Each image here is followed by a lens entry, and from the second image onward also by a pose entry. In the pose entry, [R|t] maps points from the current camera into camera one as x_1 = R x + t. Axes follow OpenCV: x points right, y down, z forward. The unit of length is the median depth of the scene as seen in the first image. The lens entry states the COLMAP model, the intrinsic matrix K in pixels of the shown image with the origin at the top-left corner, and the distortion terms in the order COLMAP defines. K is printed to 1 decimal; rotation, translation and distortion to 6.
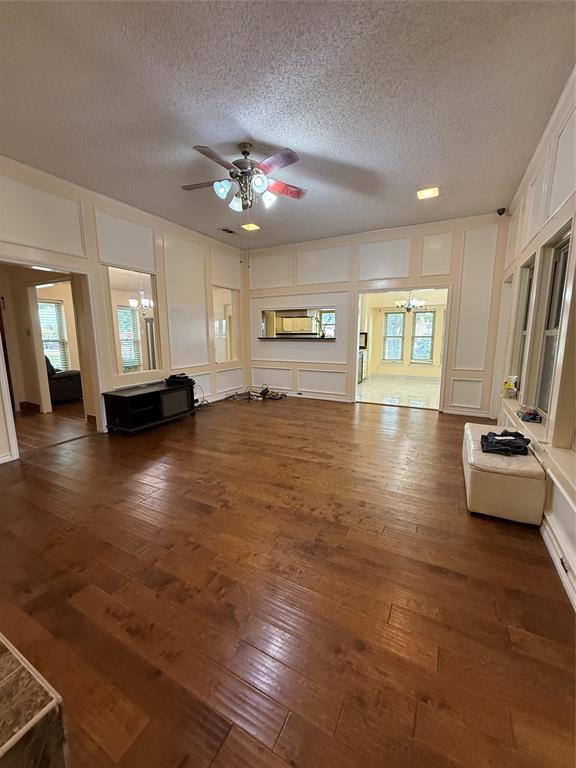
lens RADIAL K [[305.6, 0, 288.0], [0, 305.6, 384.0], [0, 0, 1]] dist [-0.001778, 0.000372]
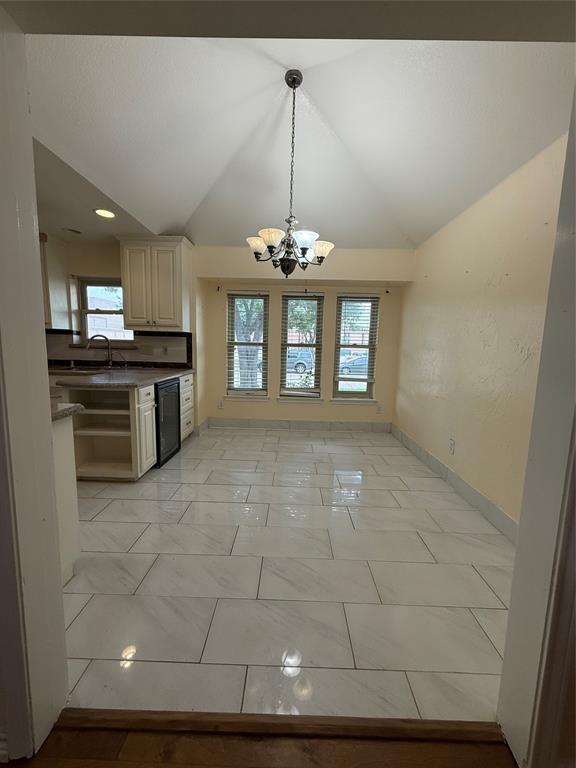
lens RADIAL K [[305.6, 0, 288.0], [0, 305.6, 384.0], [0, 0, 1]] dist [-0.001778, 0.000372]
pose [[0.891382, -0.034072, 0.451970, 0.179205], [0.048375, 0.998627, -0.020124, -0.077409], [-0.450664, 0.039802, 0.891806, 0.533217]]
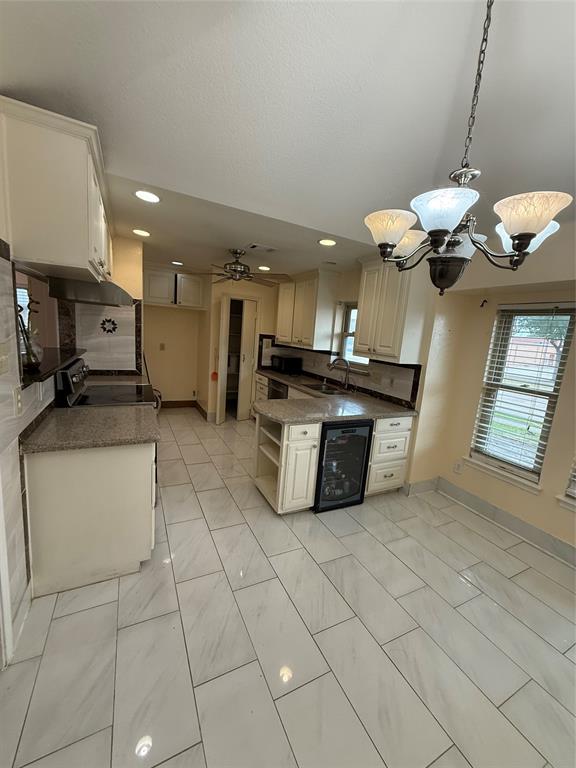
lens RADIAL K [[302.7, 0, 288.0], [0, 302.7, 384.0], [0, 0, 1]] dist [-0.000120, 0.000018]
pose [[0.811178, 0.163553, -0.561463, 0.329924], [-0.176070, 0.983850, 0.032215, -0.131040], [0.557664, 0.072725, 0.826875, 0.627268]]
